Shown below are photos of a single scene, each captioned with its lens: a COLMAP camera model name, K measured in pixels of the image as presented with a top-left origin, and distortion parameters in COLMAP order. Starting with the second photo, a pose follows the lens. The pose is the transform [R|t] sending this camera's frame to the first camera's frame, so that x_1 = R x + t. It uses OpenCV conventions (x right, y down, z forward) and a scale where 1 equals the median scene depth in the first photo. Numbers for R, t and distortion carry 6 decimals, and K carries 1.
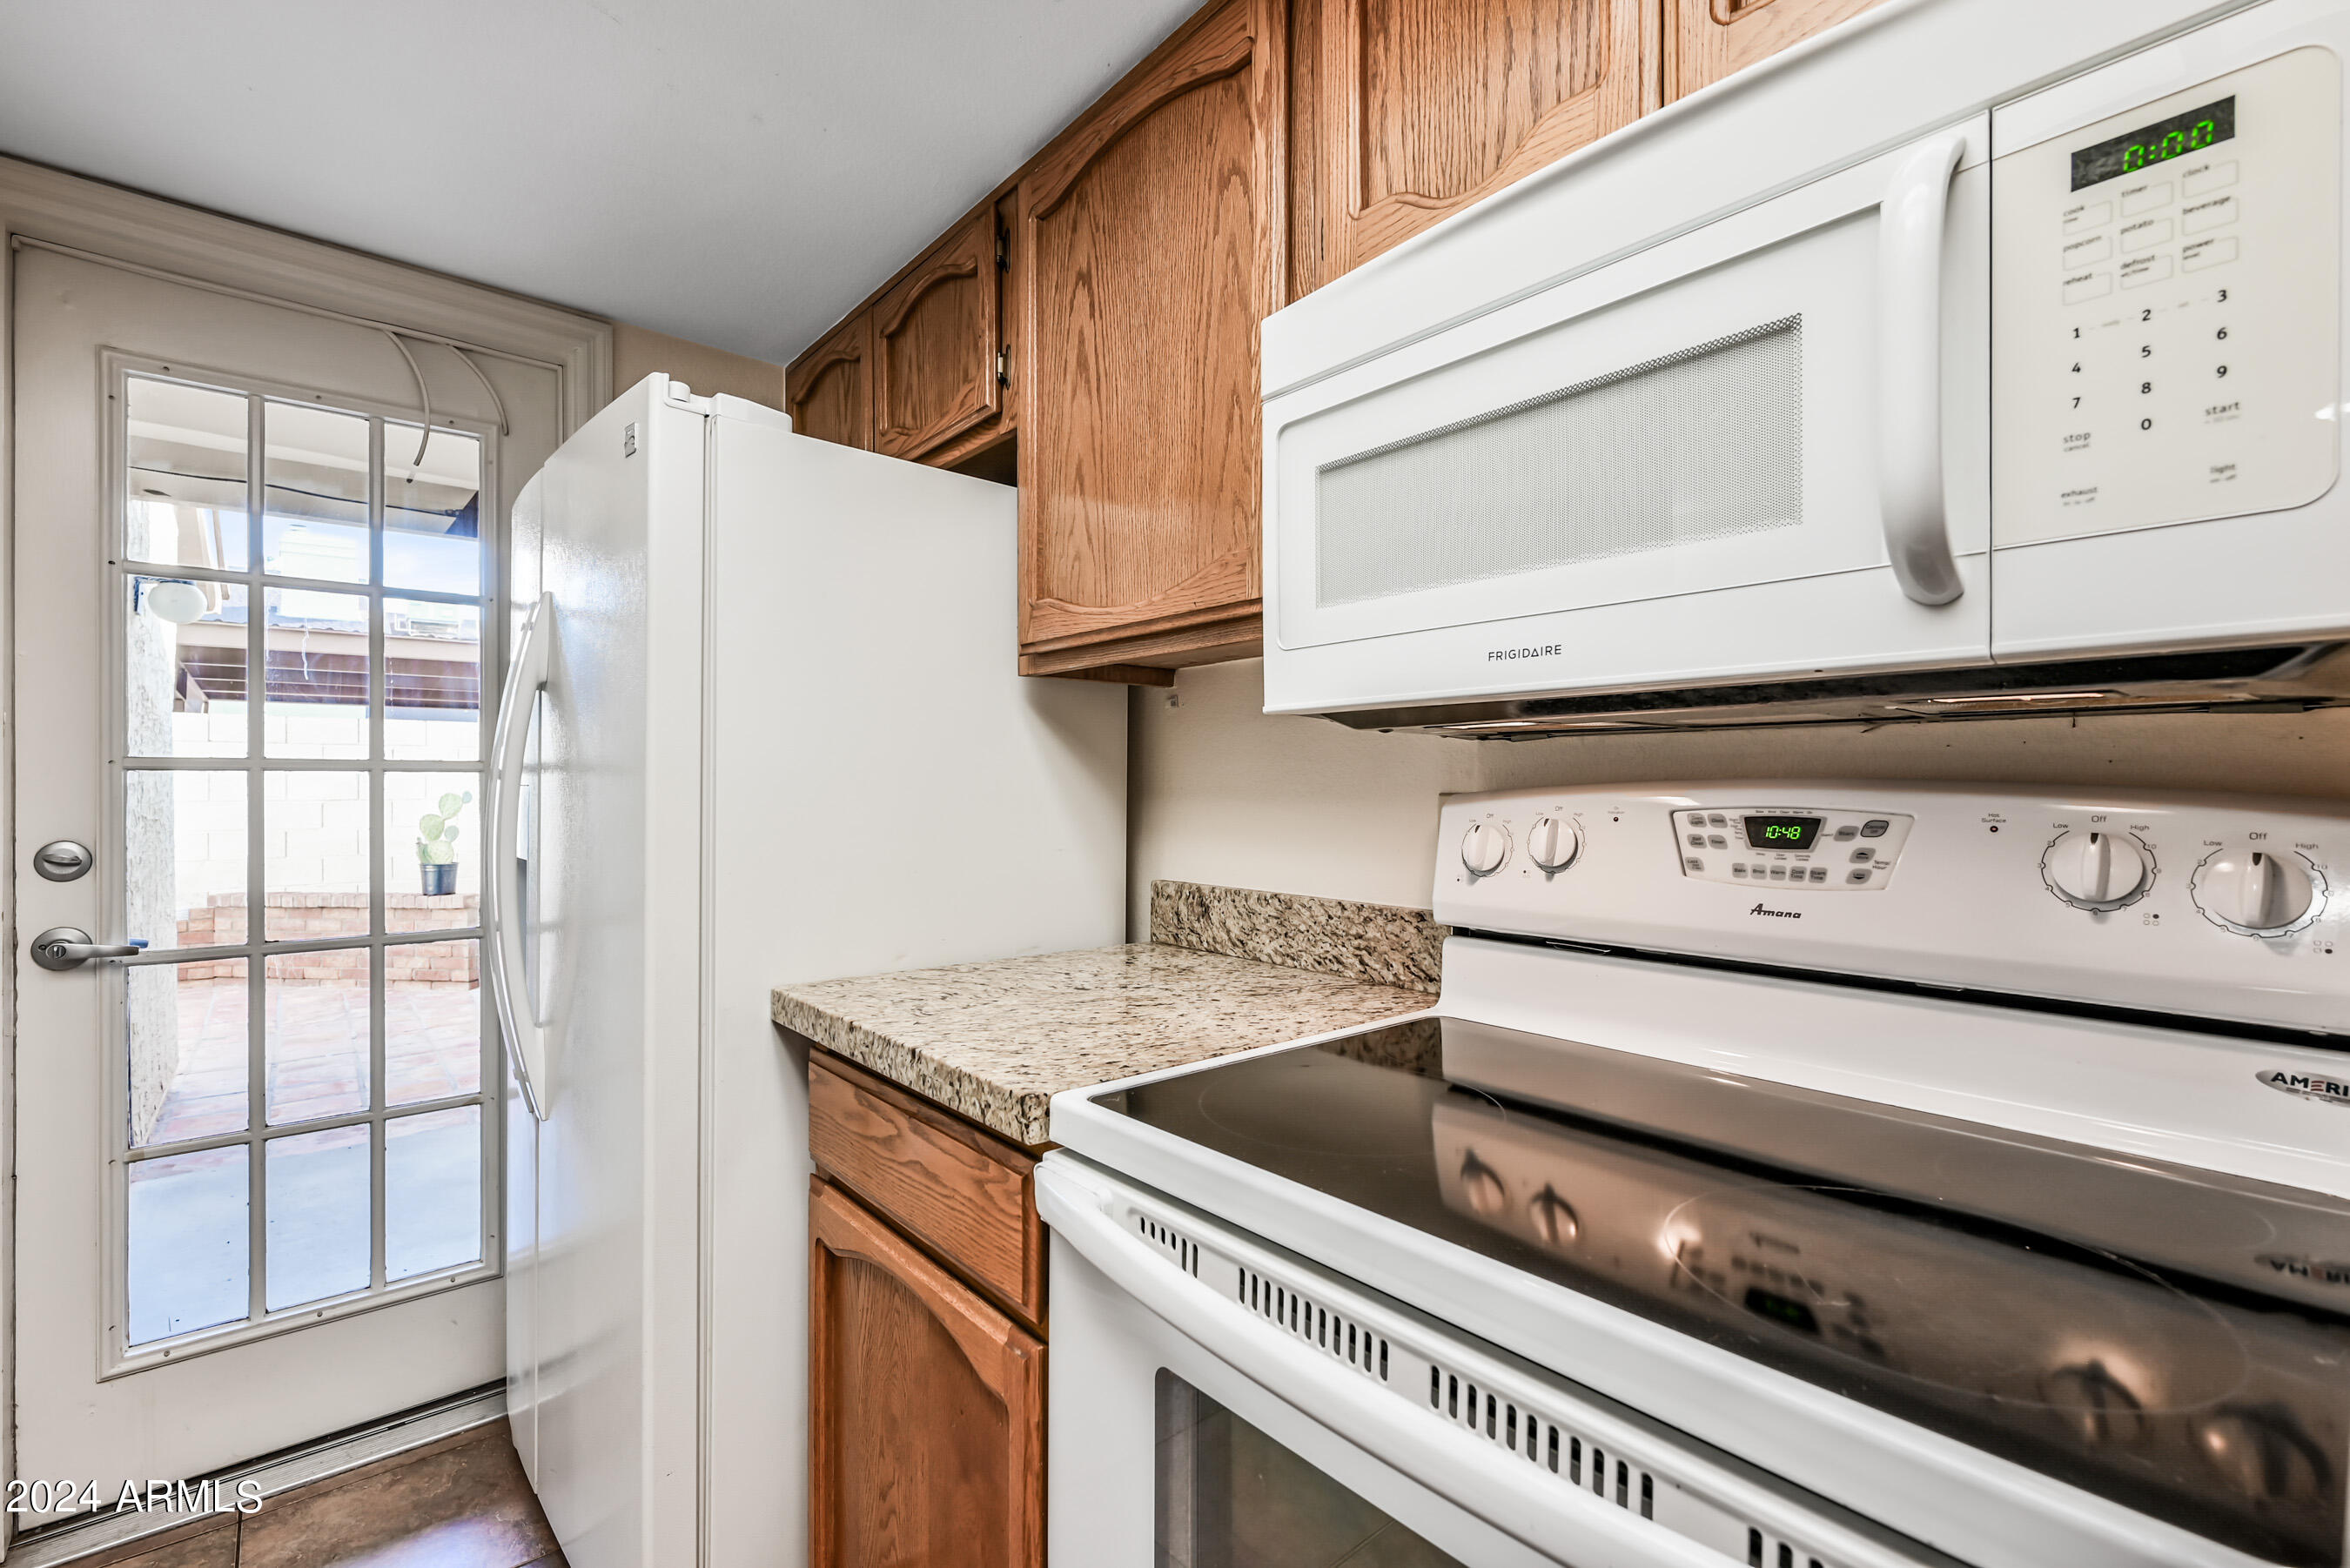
lens RADIAL K [[1040.3, 0, 1175.9], [0, 1040.3, 787.5], [0, 0, 1]] dist [0.000357, 0.000718]
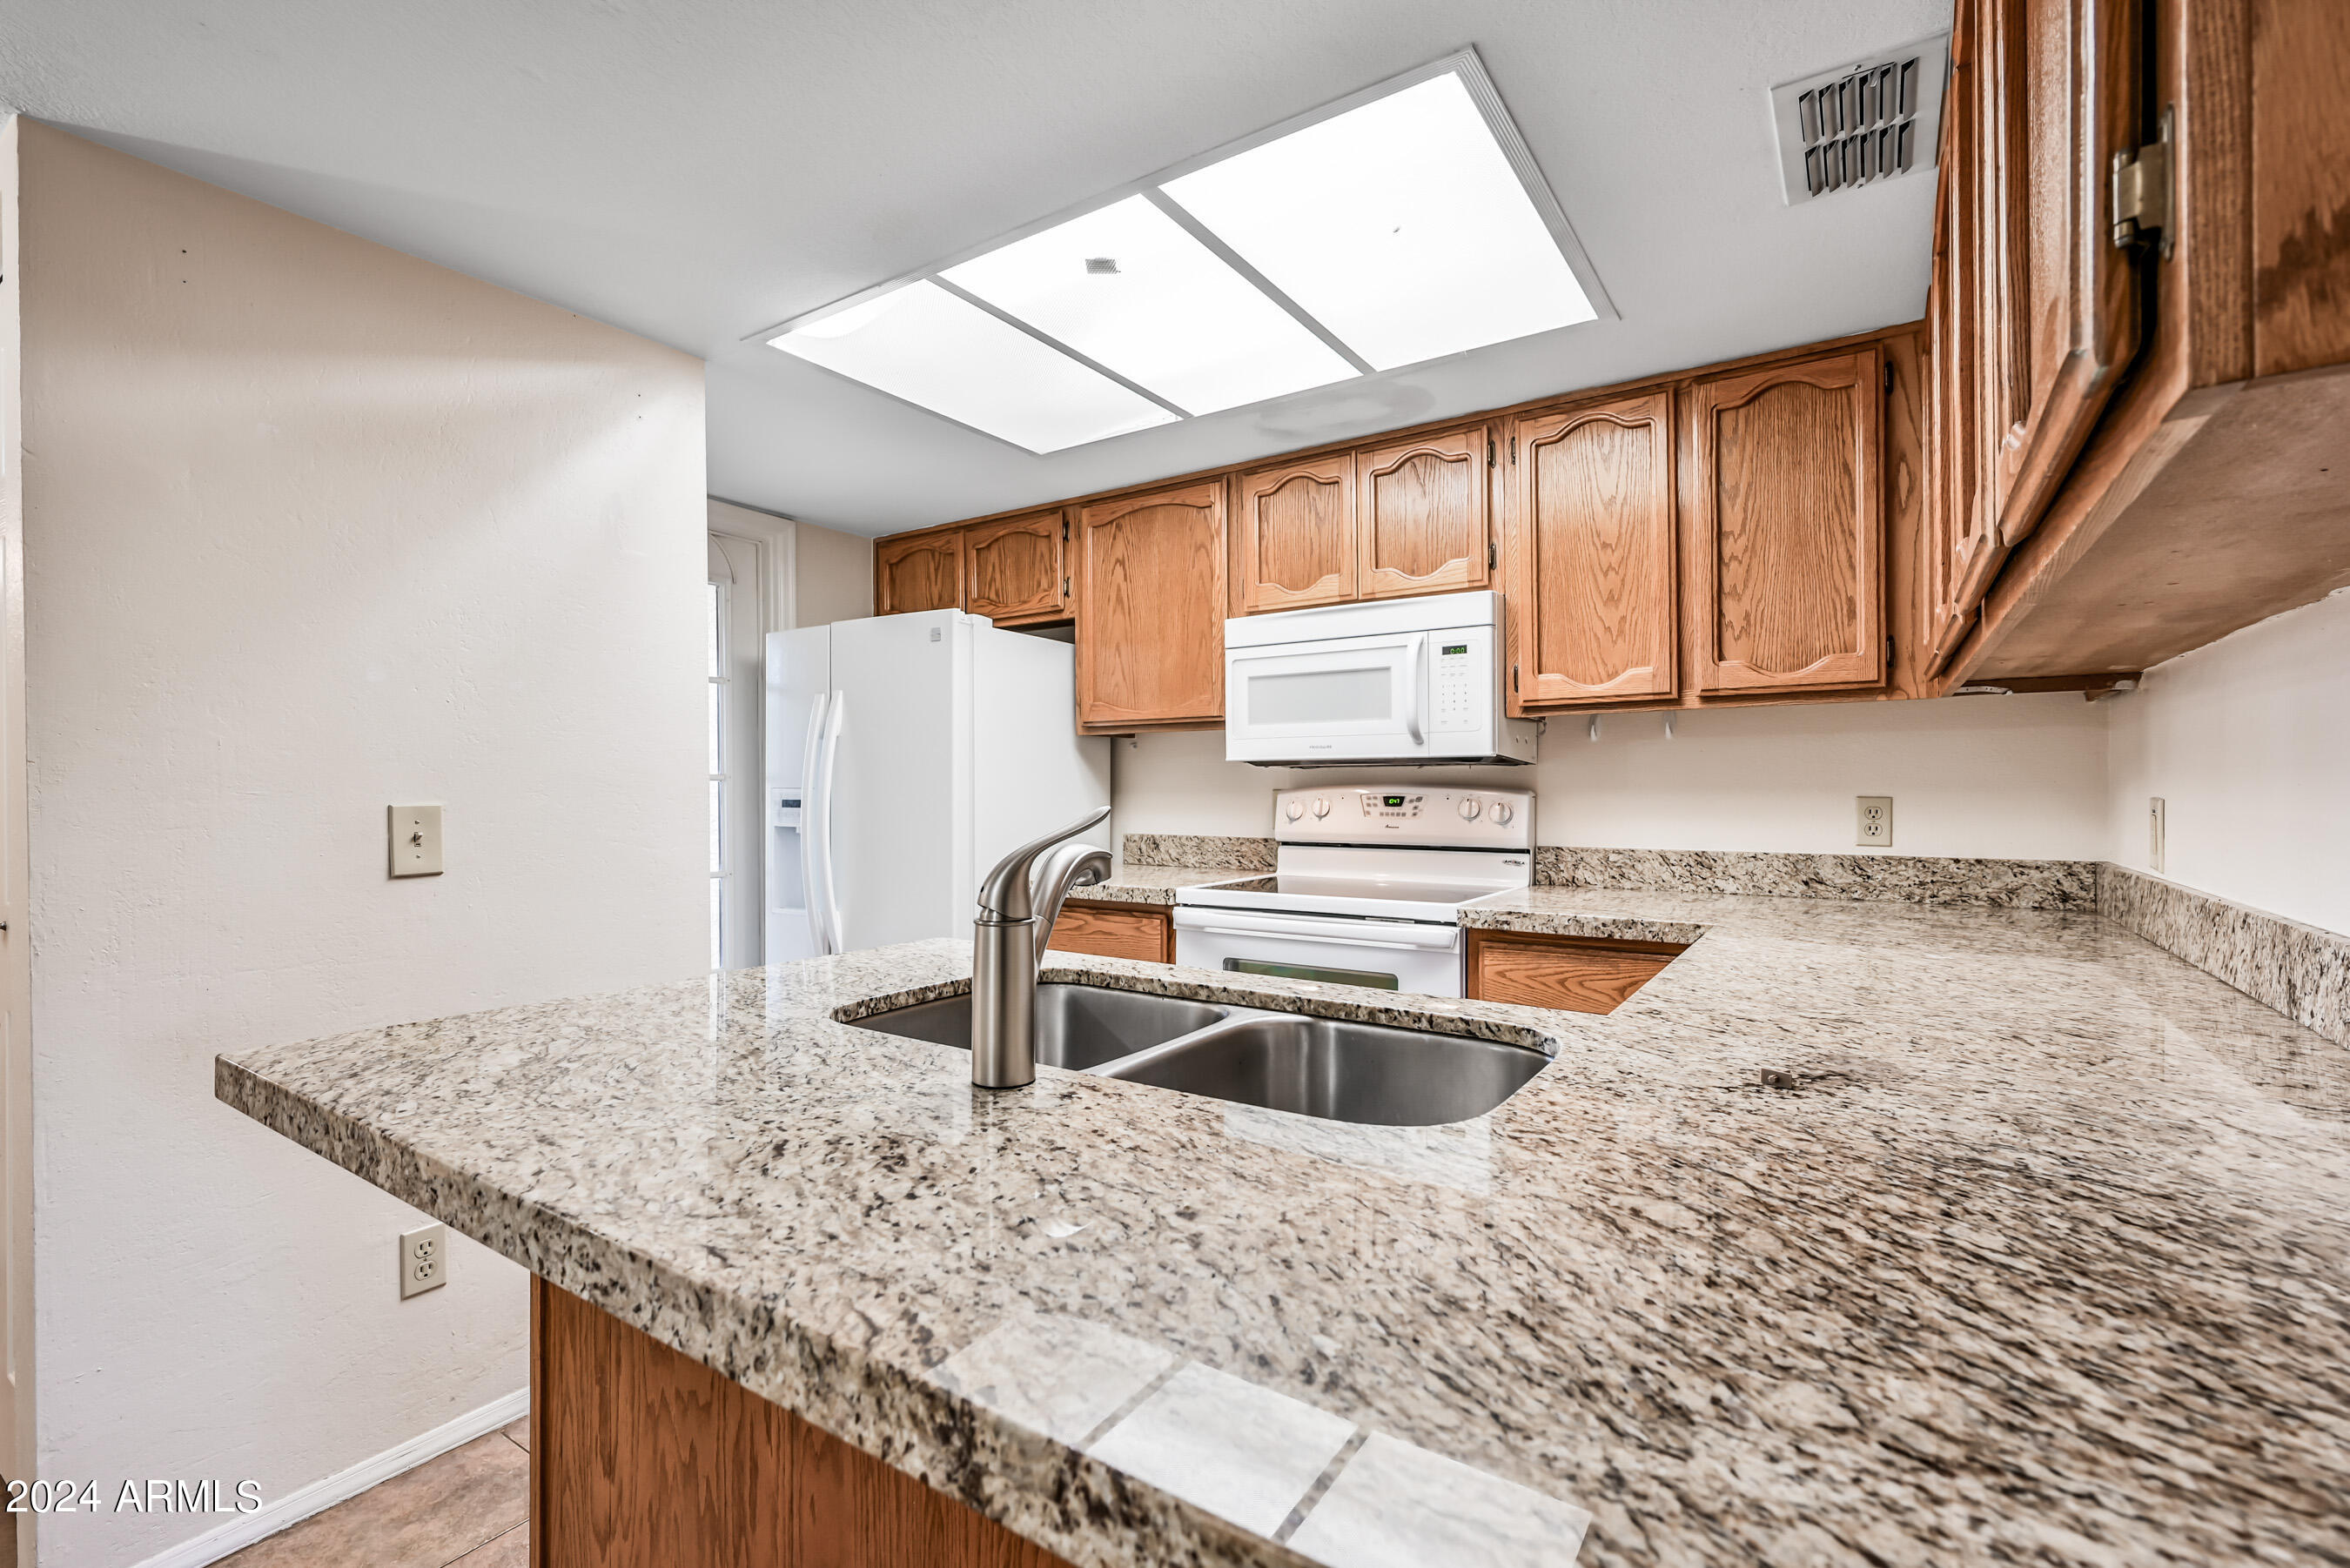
lens RADIAL K [[1040.3, 0, 1175.9], [0, 1040.3, 787.5], [0, 0, 1]] dist [0.000357, 0.000718]
pose [[0.961808, -0.004672, 0.273684, -0.778089], [0.004707, 0.999989, 0.000530, -0.002035], [-0.273683, 0.000778, 0.961820, -1.578002]]
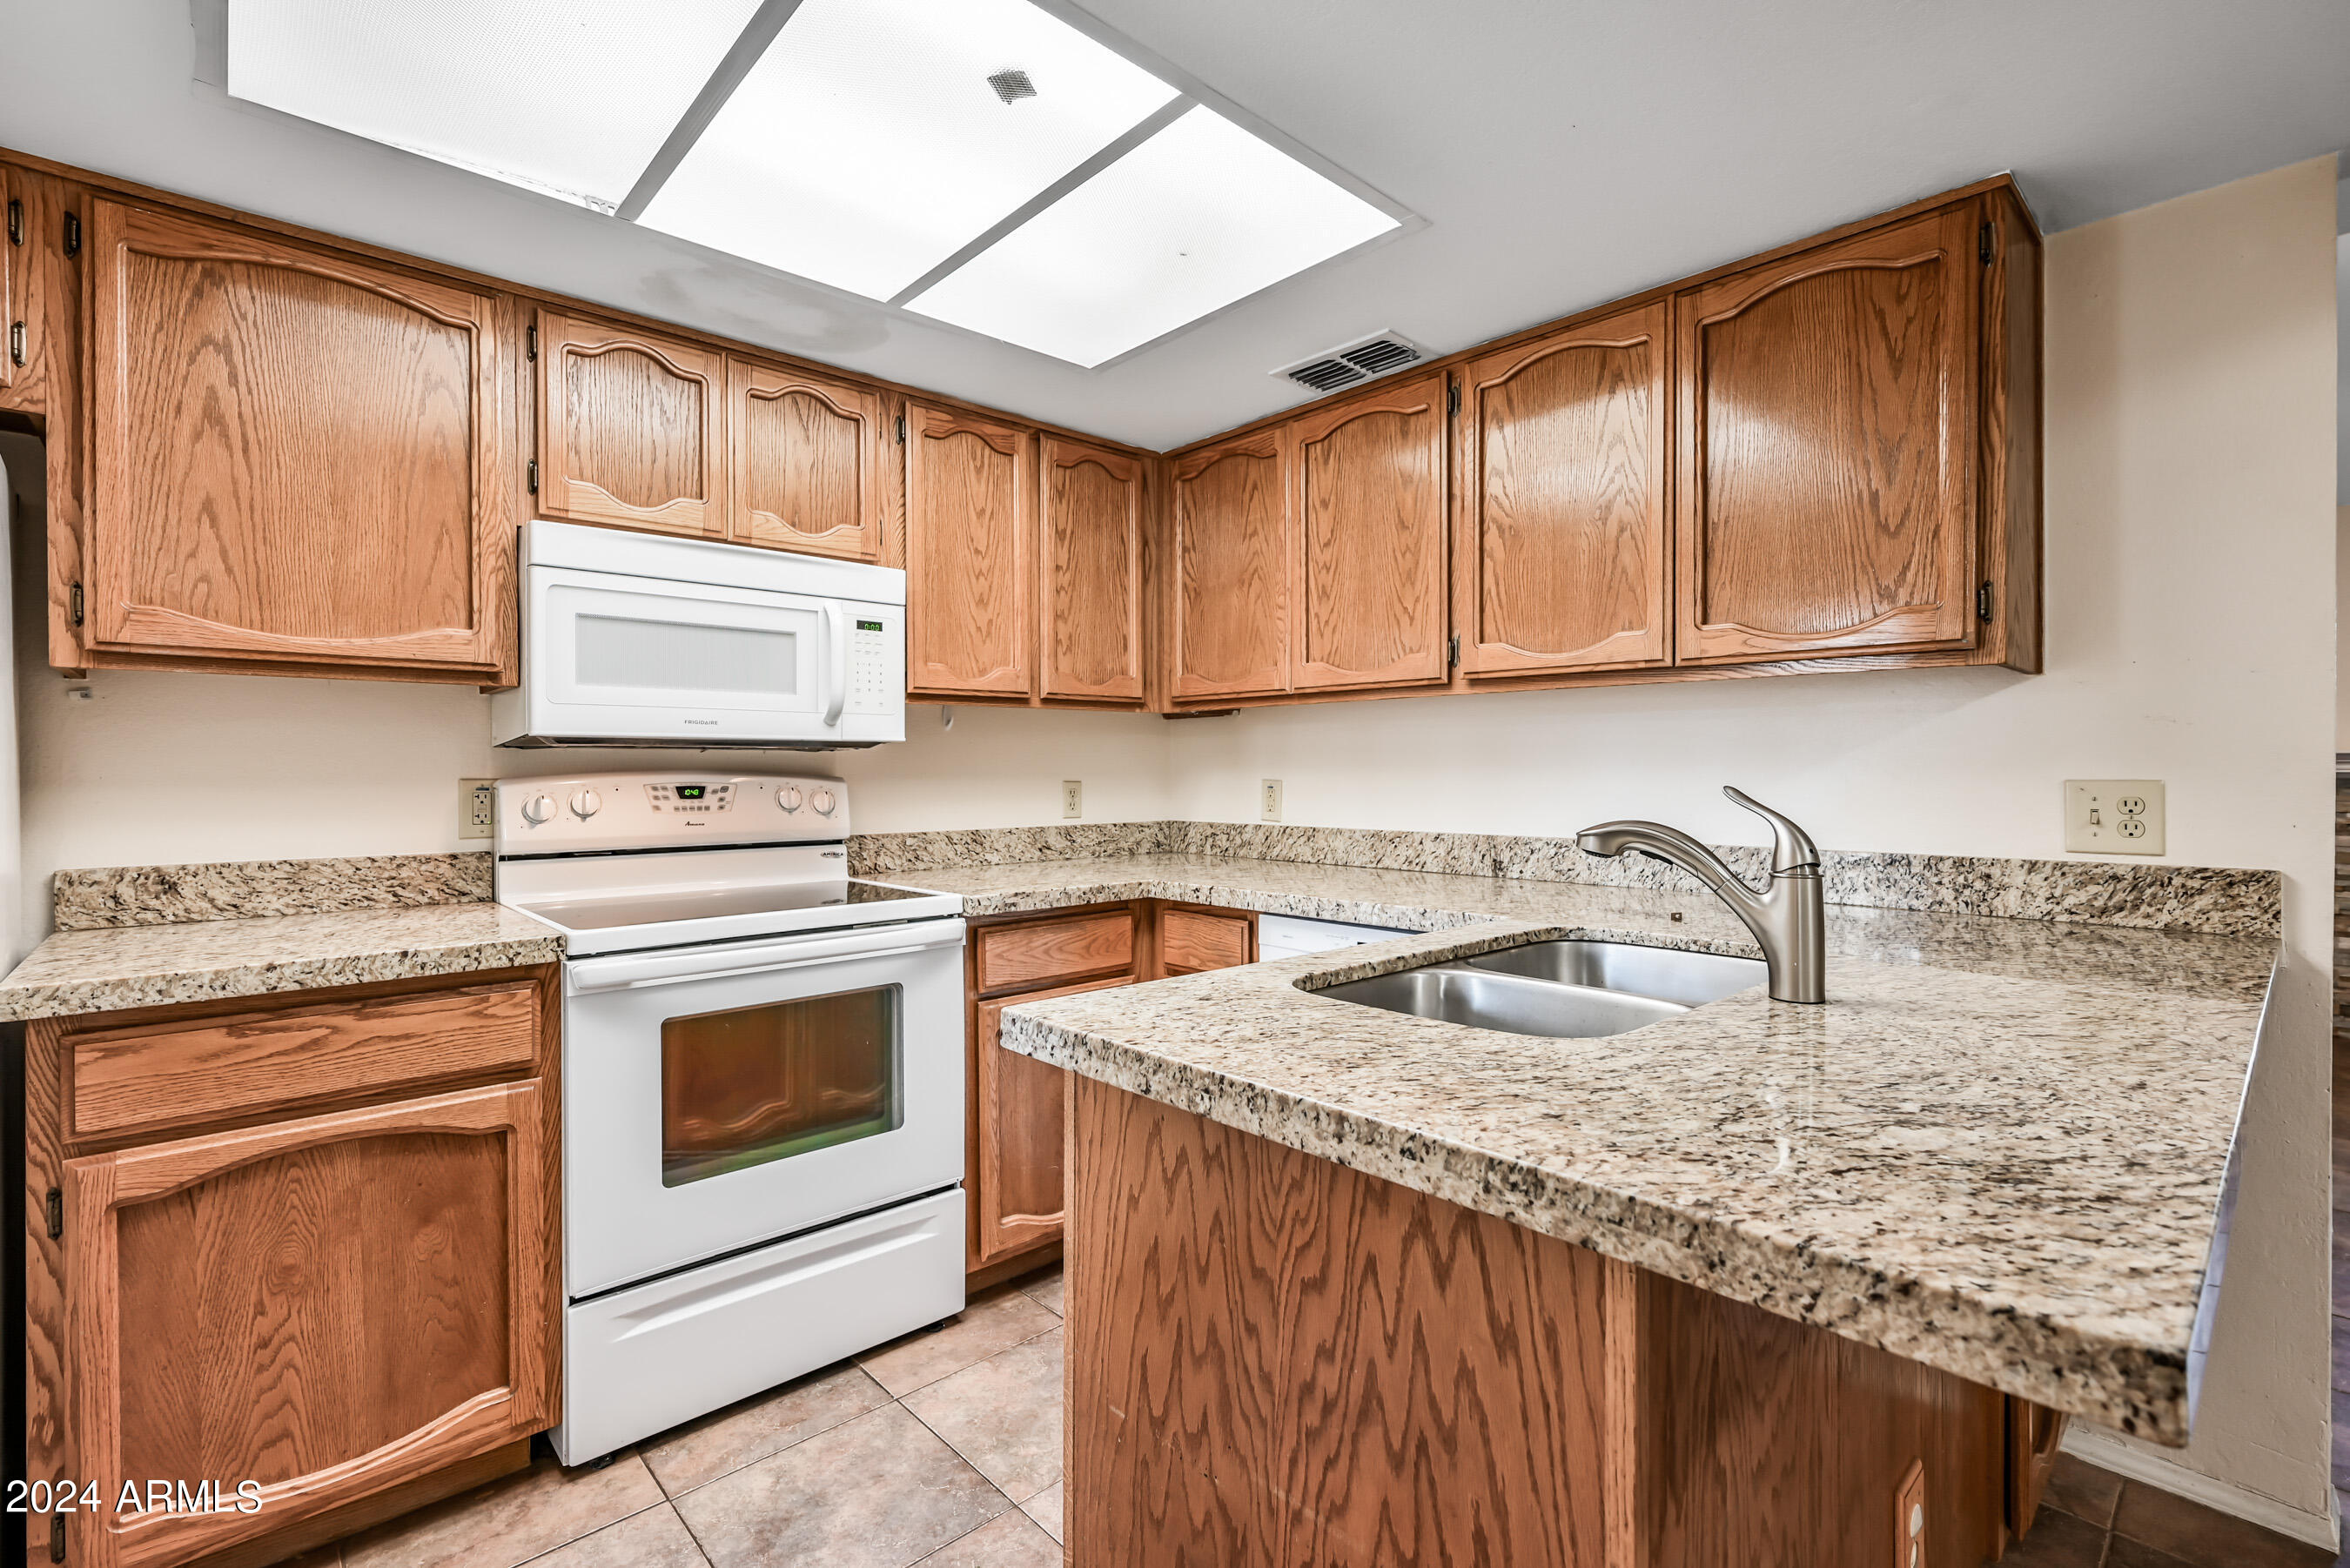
lens RADIAL K [[1053.0, 0, 1175.9], [0, 1053.0, 769.3], [0, 0, 1]] dist [0.000543, -0.000462]
pose [[-0.038449, 0.000467, 0.999260, -1.742324], [0.003846, 0.999993, -0.000320, -0.005794], [-0.999253, 0.003831, -0.038451, -0.052031]]
